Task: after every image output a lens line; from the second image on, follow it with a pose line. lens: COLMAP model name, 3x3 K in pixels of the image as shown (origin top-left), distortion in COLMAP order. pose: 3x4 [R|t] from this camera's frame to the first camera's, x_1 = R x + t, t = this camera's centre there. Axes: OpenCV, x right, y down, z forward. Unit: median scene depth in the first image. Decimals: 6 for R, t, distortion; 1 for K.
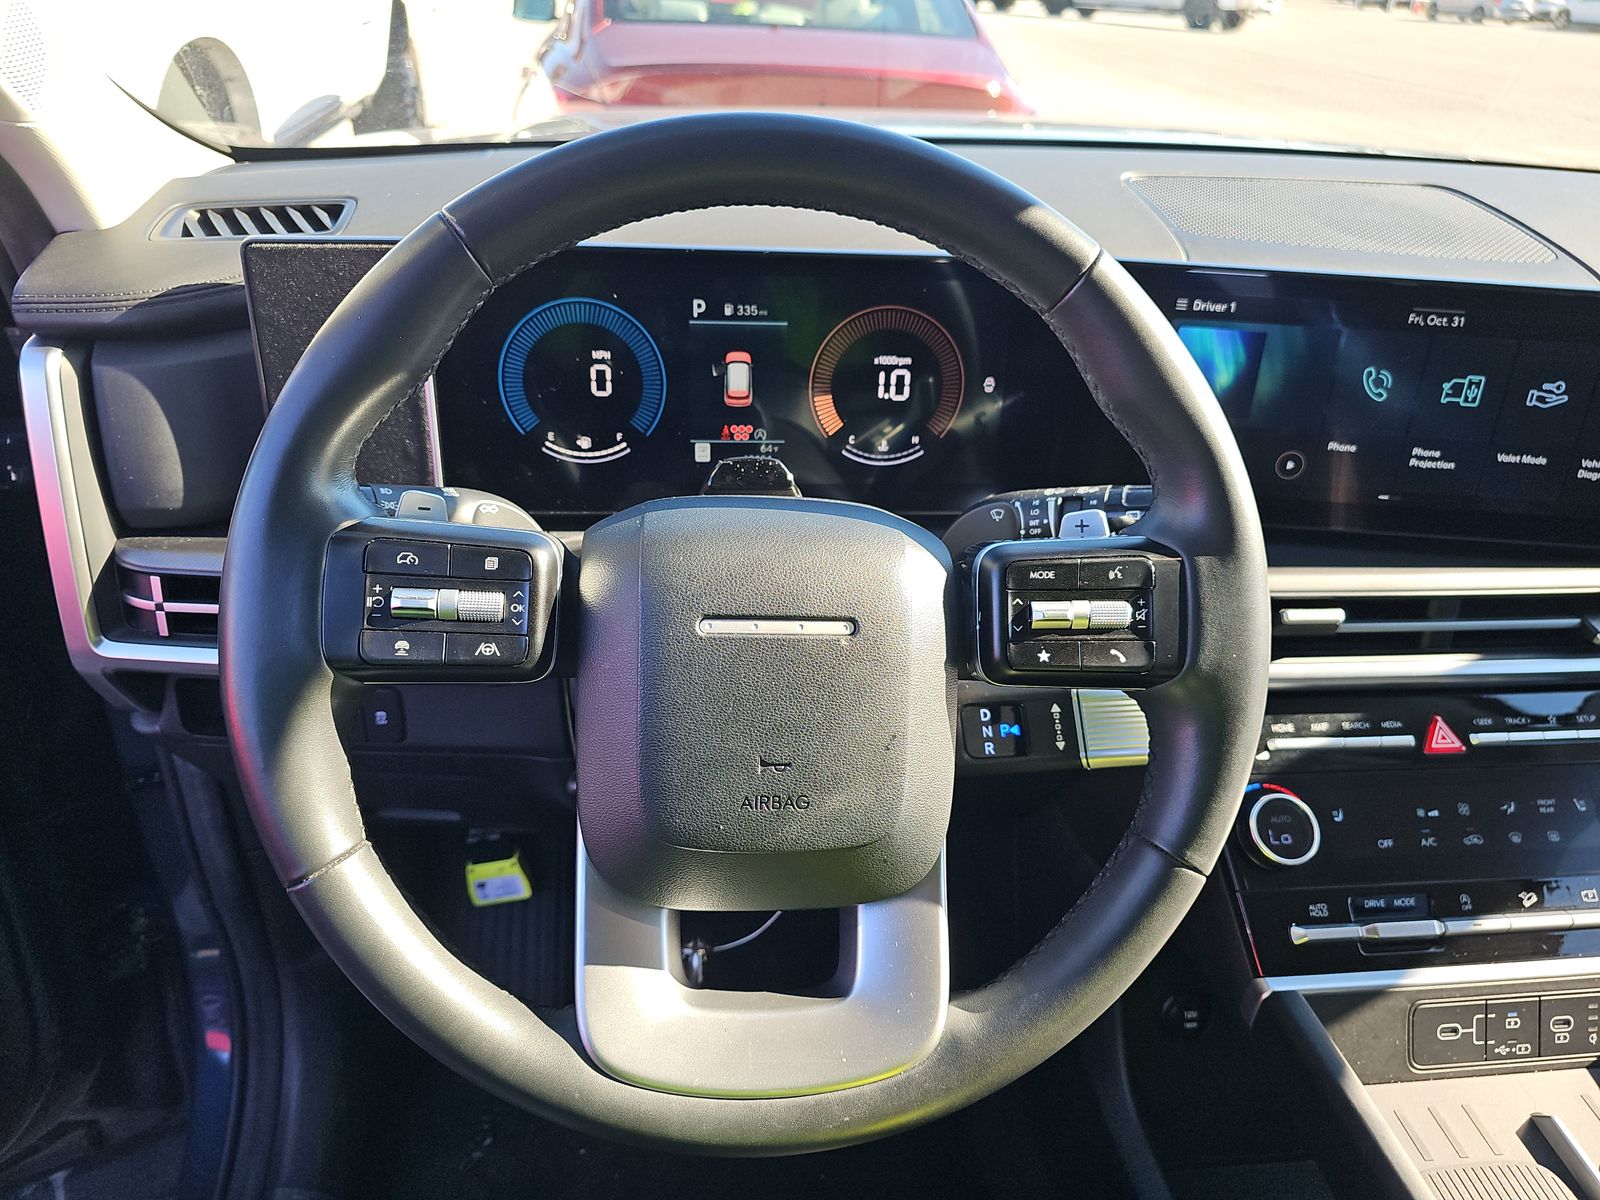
lens RADIAL K [[1061.1, 0, 801.0], [0, 1061.1, 597.2], [0, 0, 1]] dist [0.008389, -0.023318]
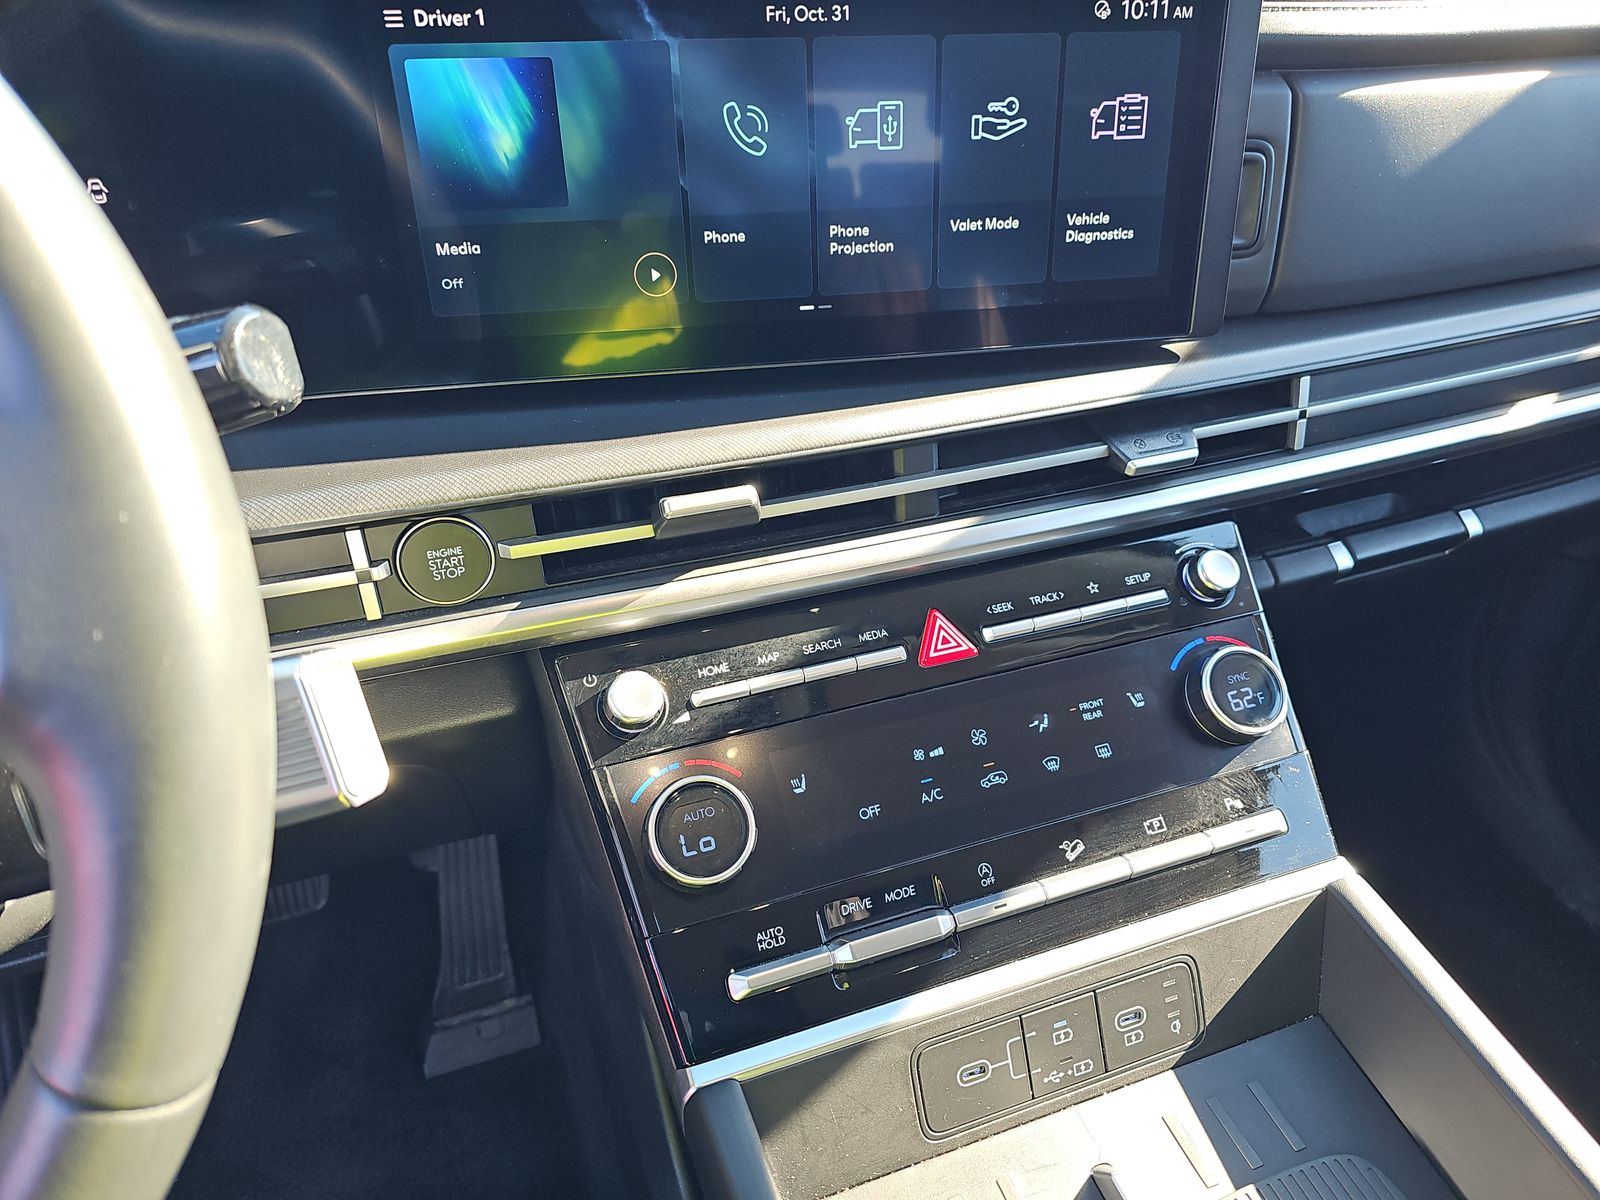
lens RADIAL K [[1061.1, 0, 793.9], [0, 1061.1, 600.5], [0, 0, 1]] dist [0.008389, -0.023318]
pose [[0.969239, -0.171083, 0.176938, 0.407617], [0.158873, 0.983961, 0.081116, 0.034510], [-0.187978, -0.050510, 0.980874, 0.345908]]
